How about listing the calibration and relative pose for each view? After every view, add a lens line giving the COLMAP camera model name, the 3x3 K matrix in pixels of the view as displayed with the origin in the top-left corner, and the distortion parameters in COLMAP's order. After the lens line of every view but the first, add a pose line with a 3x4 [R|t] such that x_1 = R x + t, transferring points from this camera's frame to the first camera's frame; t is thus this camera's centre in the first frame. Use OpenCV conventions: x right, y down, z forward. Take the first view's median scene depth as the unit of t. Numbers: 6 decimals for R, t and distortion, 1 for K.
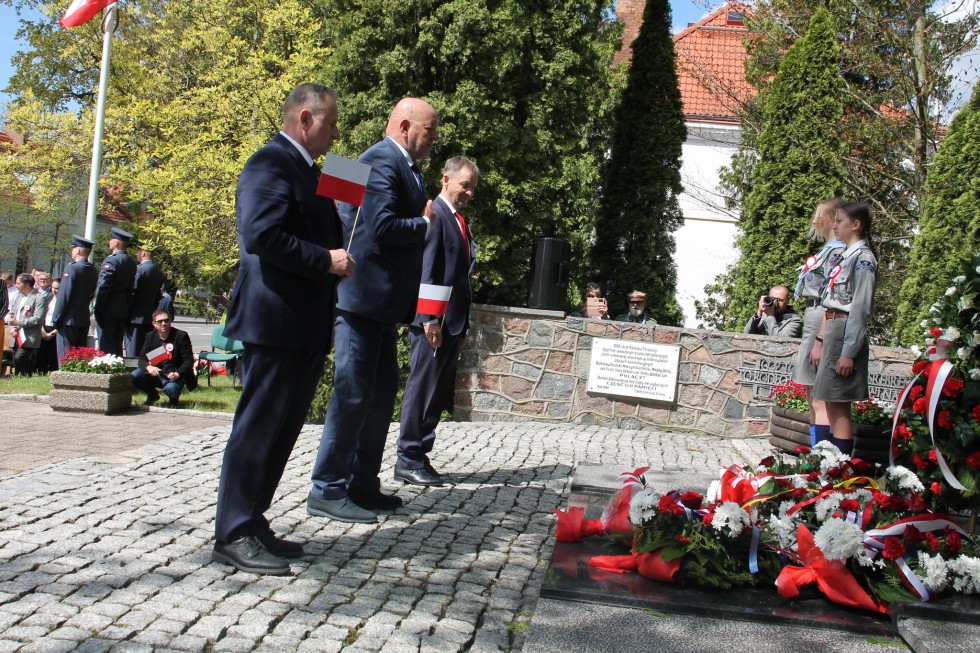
lens RADIAL K [[1033.3, 0, 481.8], [0, 1033.3, 327.3], [0, 0, 1]] dist [-0.106816, 0.226685]
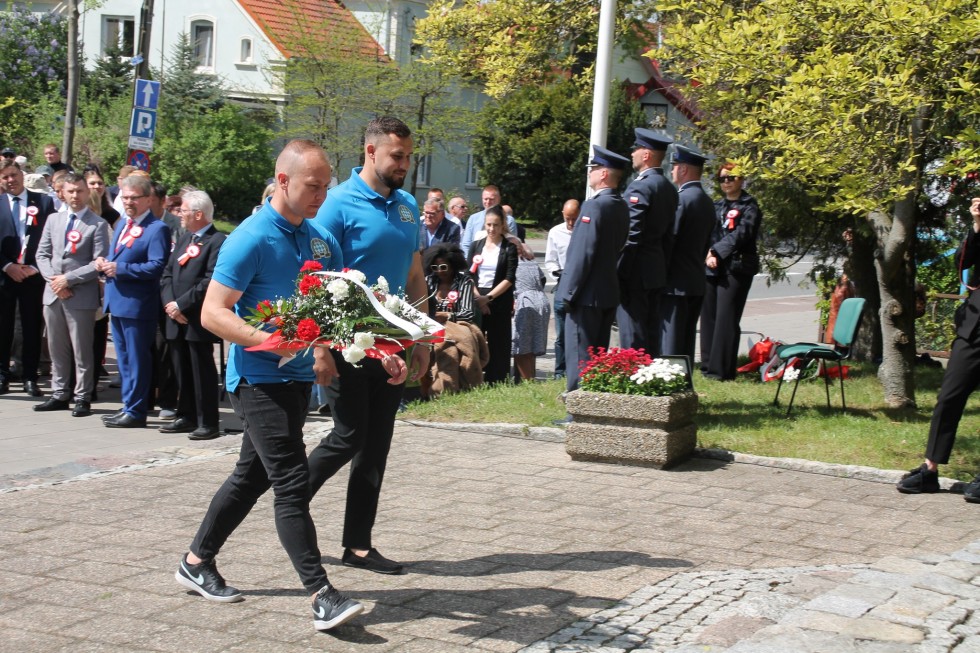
lens RADIAL K [[1791.7, 0, 489.3], [0, 1791.7, 326.7], [0, 0, 1]] dist [0.207899, 0.368169]
pose [[0.942622, -0.003070, -0.333848, -0.123086], [0.017892, 0.998985, 0.041334, -0.034870], [0.333382, -0.044936, 0.941720, 0.035471]]
